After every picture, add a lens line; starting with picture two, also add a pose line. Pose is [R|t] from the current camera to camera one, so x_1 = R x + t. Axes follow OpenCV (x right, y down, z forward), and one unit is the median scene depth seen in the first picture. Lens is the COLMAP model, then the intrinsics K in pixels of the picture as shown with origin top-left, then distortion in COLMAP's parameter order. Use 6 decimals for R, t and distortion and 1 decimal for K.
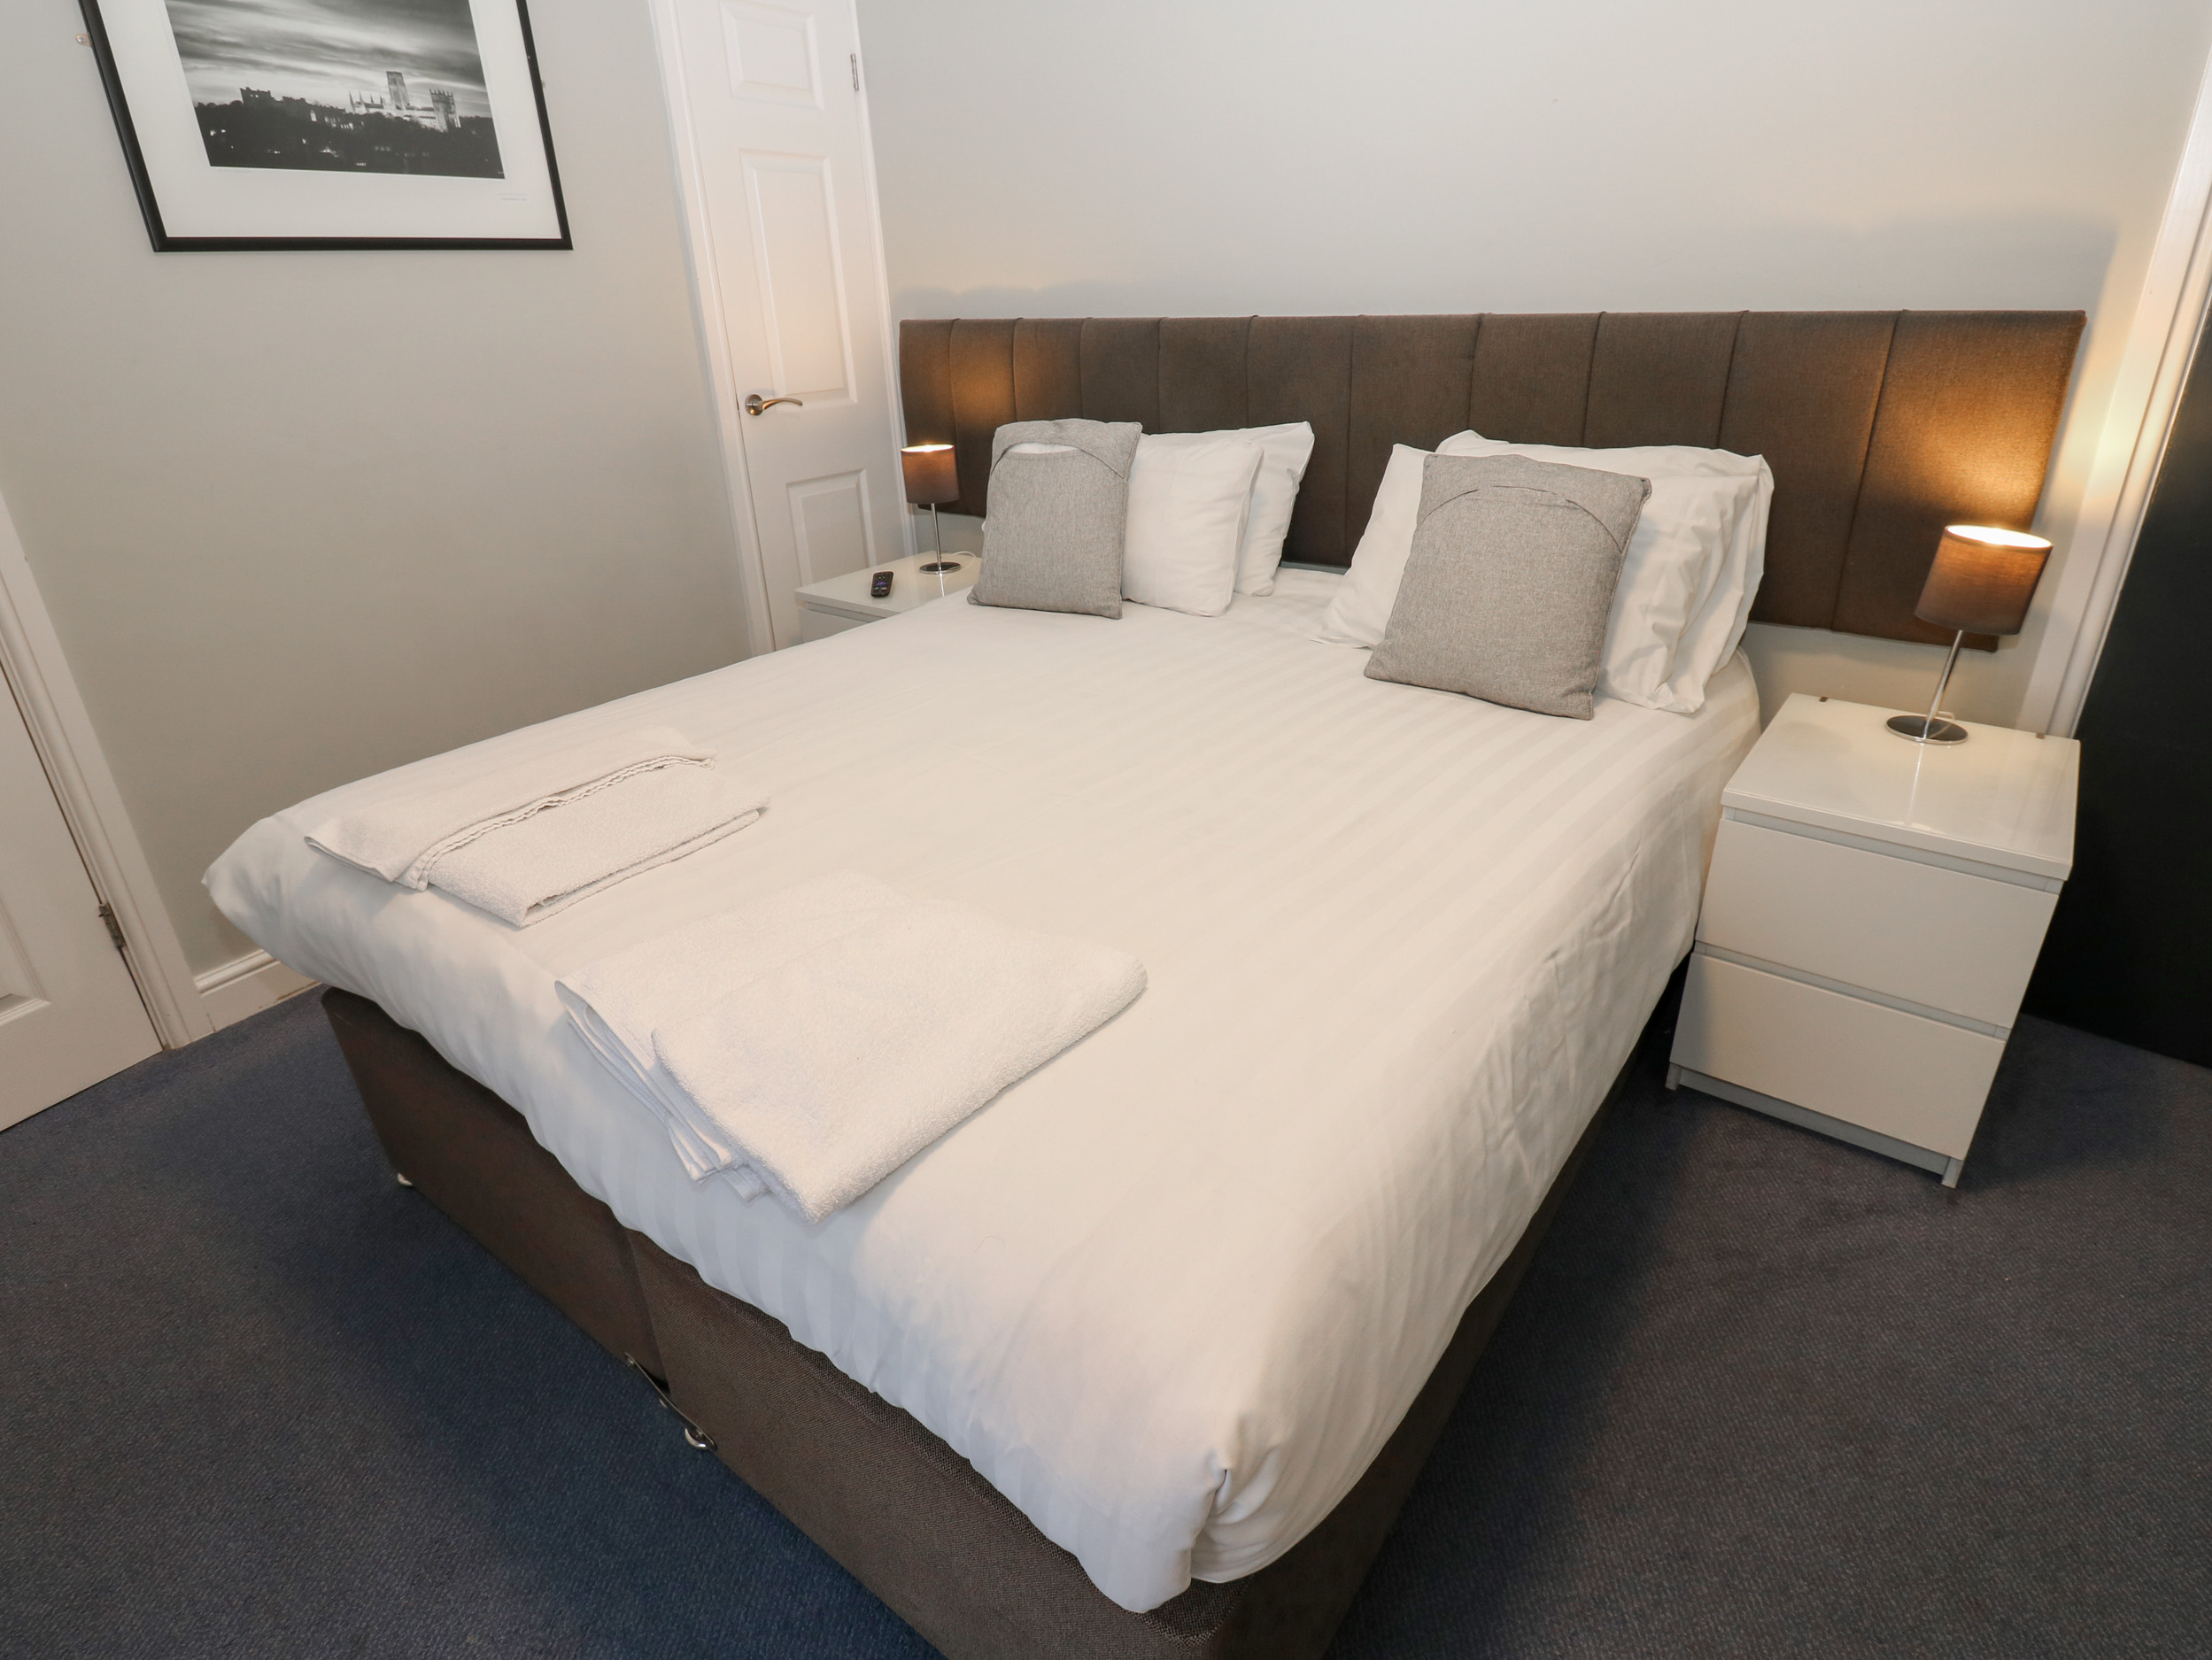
lens RADIAL K [[1164.1, 0, 1122.4], [0, 1164.1, 797.8], [0, 0, 1]] dist [0.002308, -0.015064]
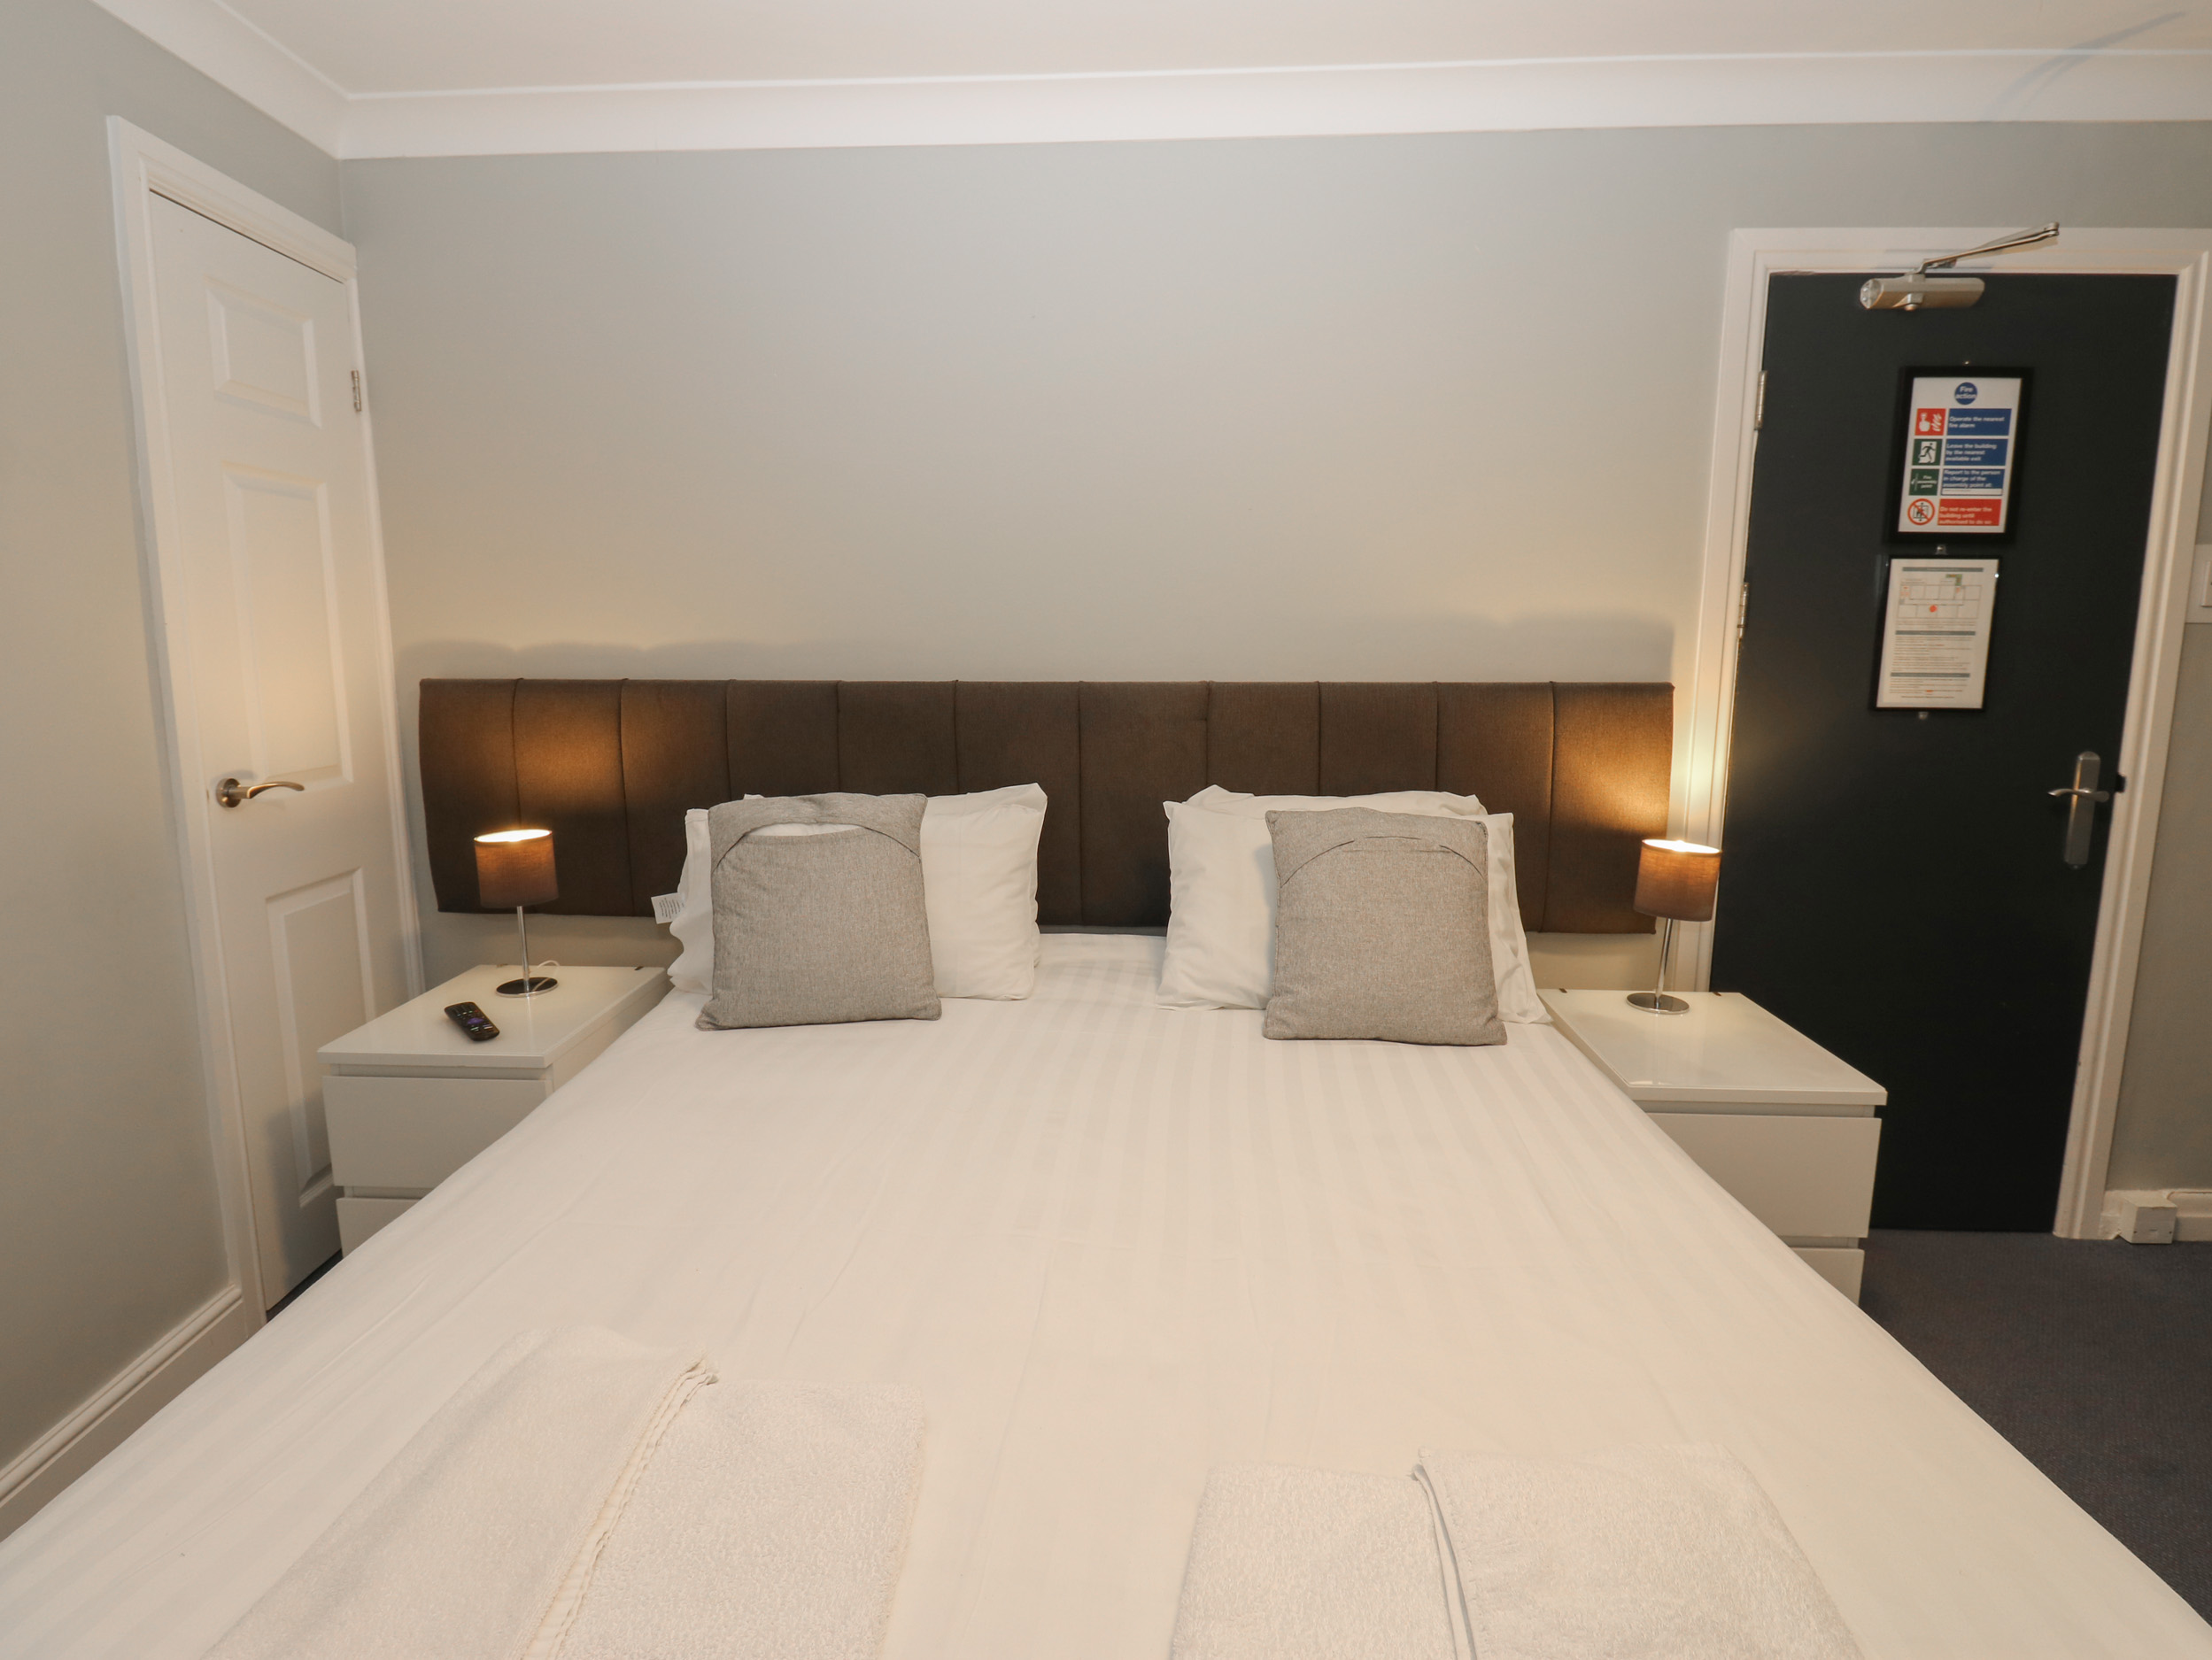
lens RADIAL K [[1164.1, 0, 1122.4], [0, 1164.1, 797.8], [0, 0, 1]] dist [0.002308, -0.015064]
pose [[0.815231, -0.052415, 0.576760, -0.391175], [0.211421, 0.954097, -0.212130, -0.105496], [-0.539166, 0.294875, 0.788891, 0.234401]]
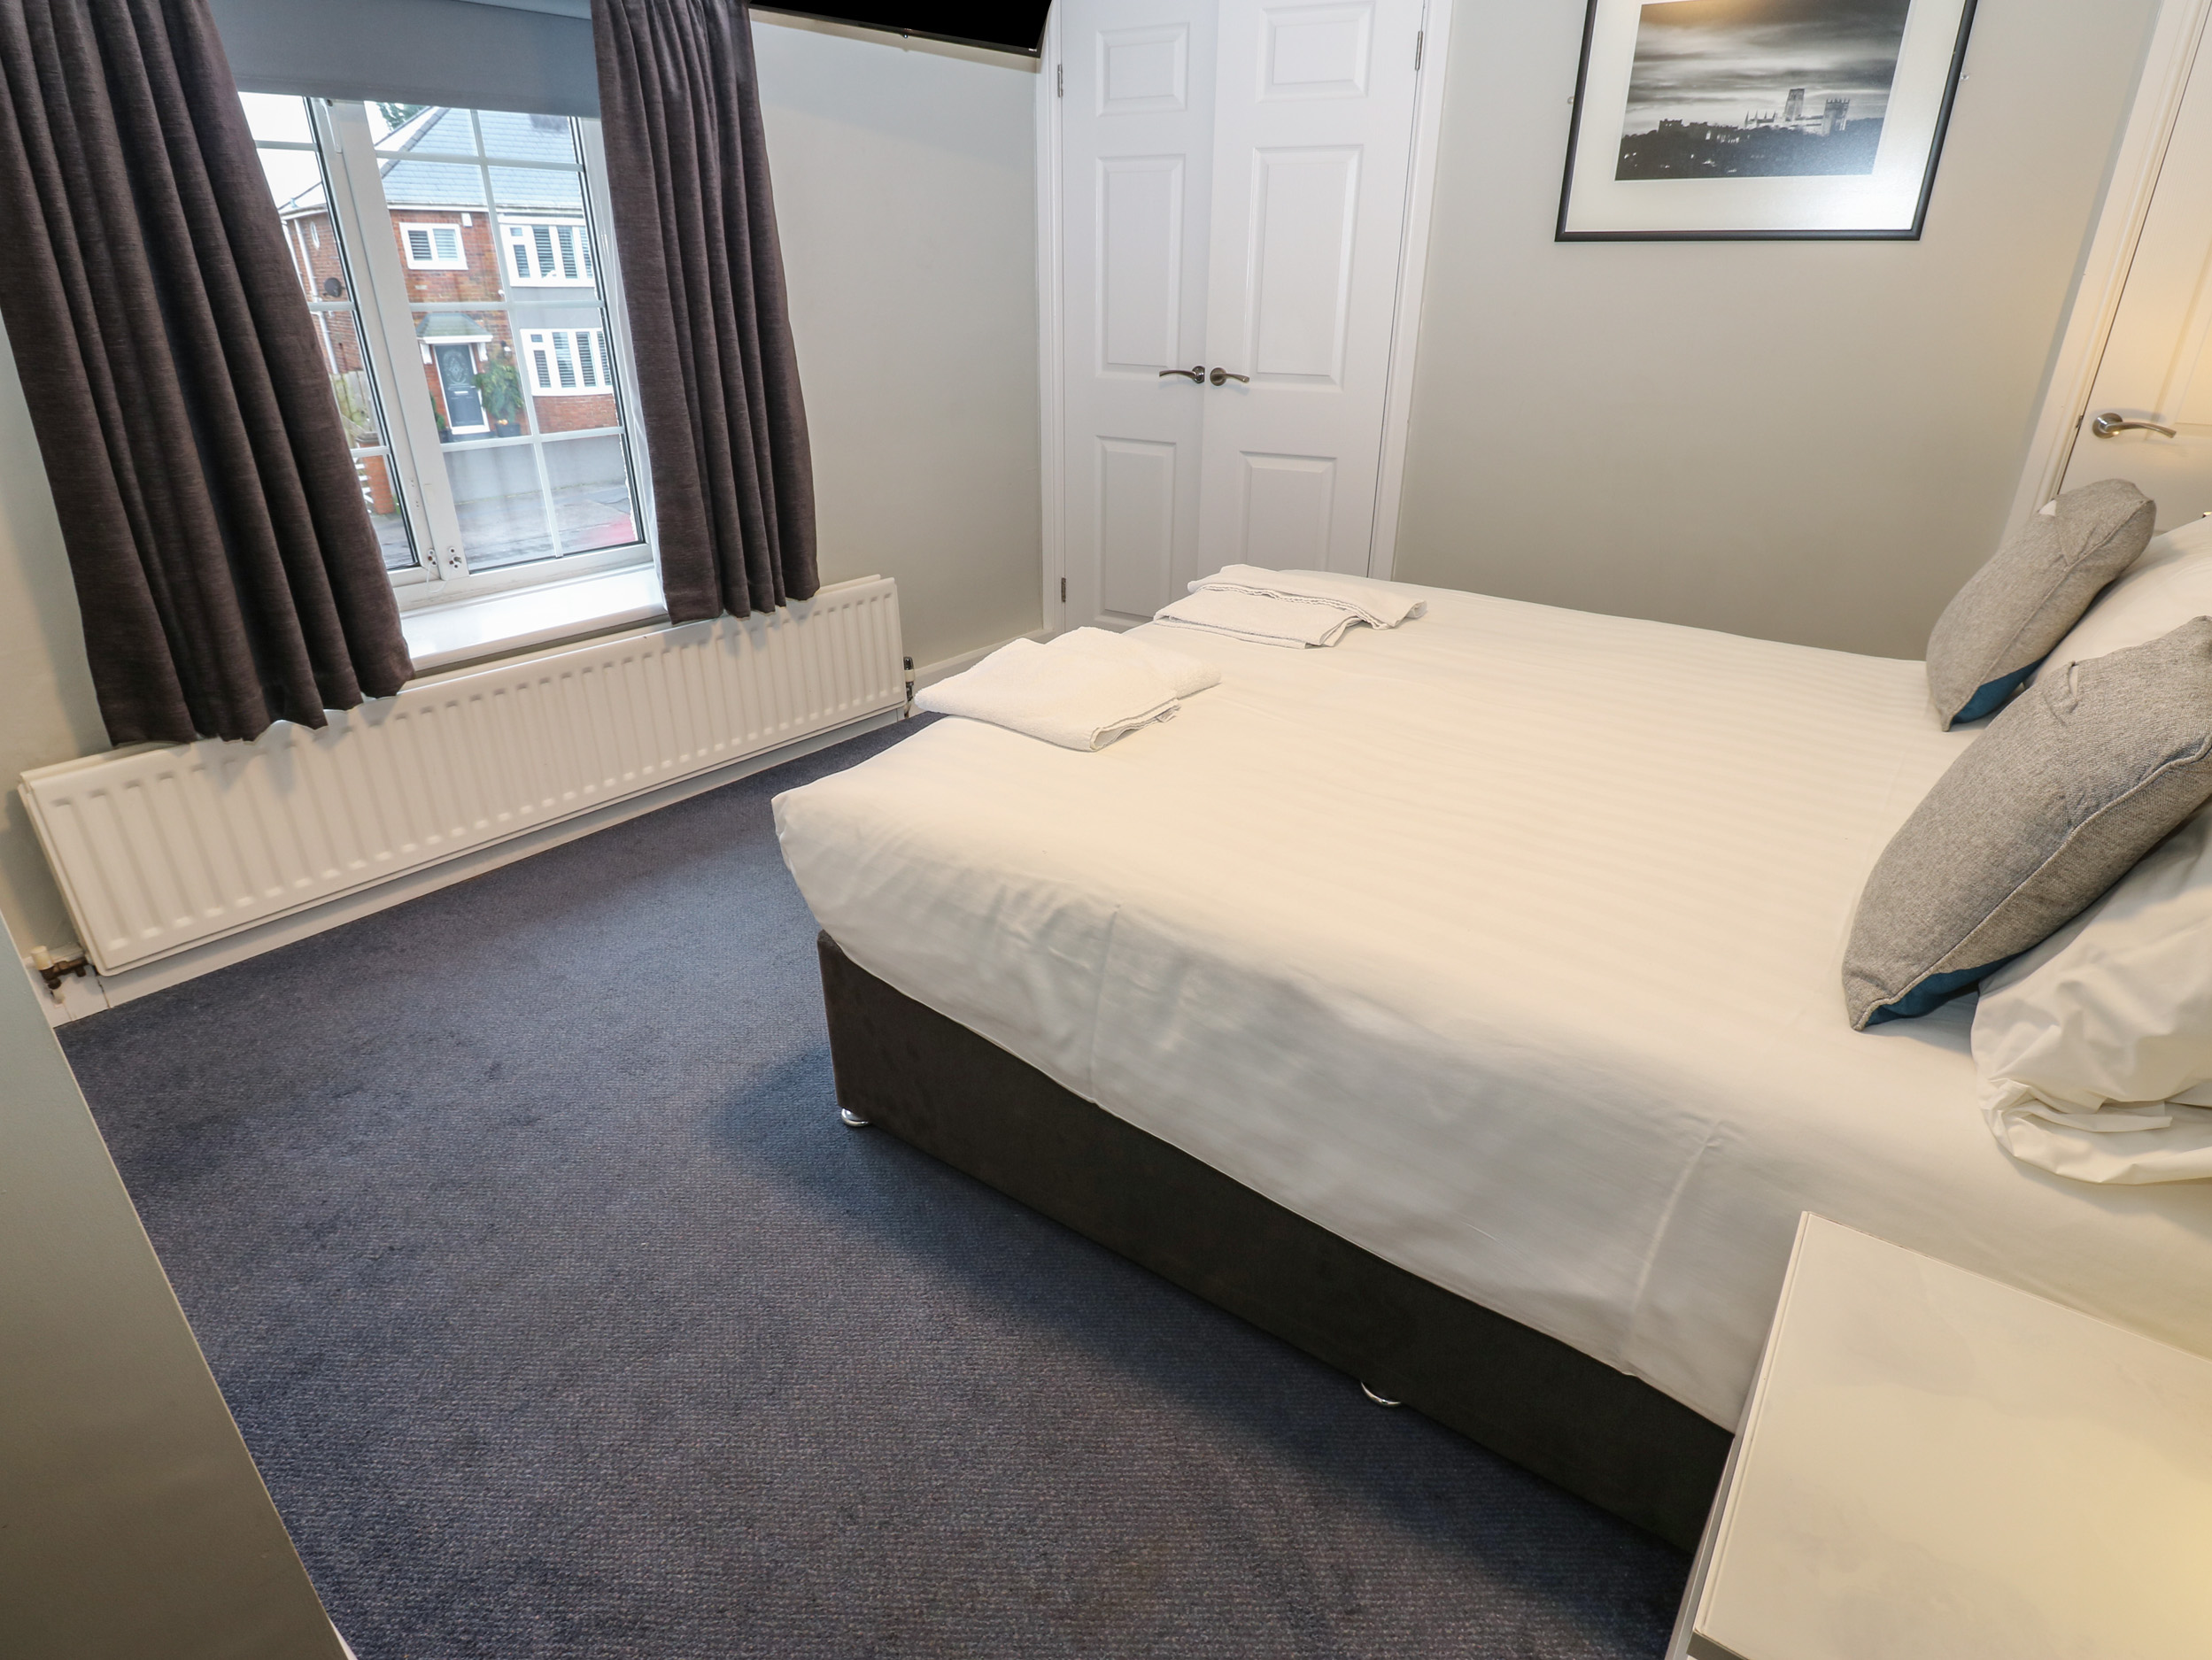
lens RADIAL K [[1164.1, 0, 1122.4], [0, 1164.1, 797.8], [0, 0, 1]] dist [0.002308, -0.015064]
pose [[0.024369, 0.433673, -0.900741, 0.739715], [-0.408010, 0.826866, 0.387067, -0.205871], [0.912652, 0.358079, 0.197092, 0.397873]]
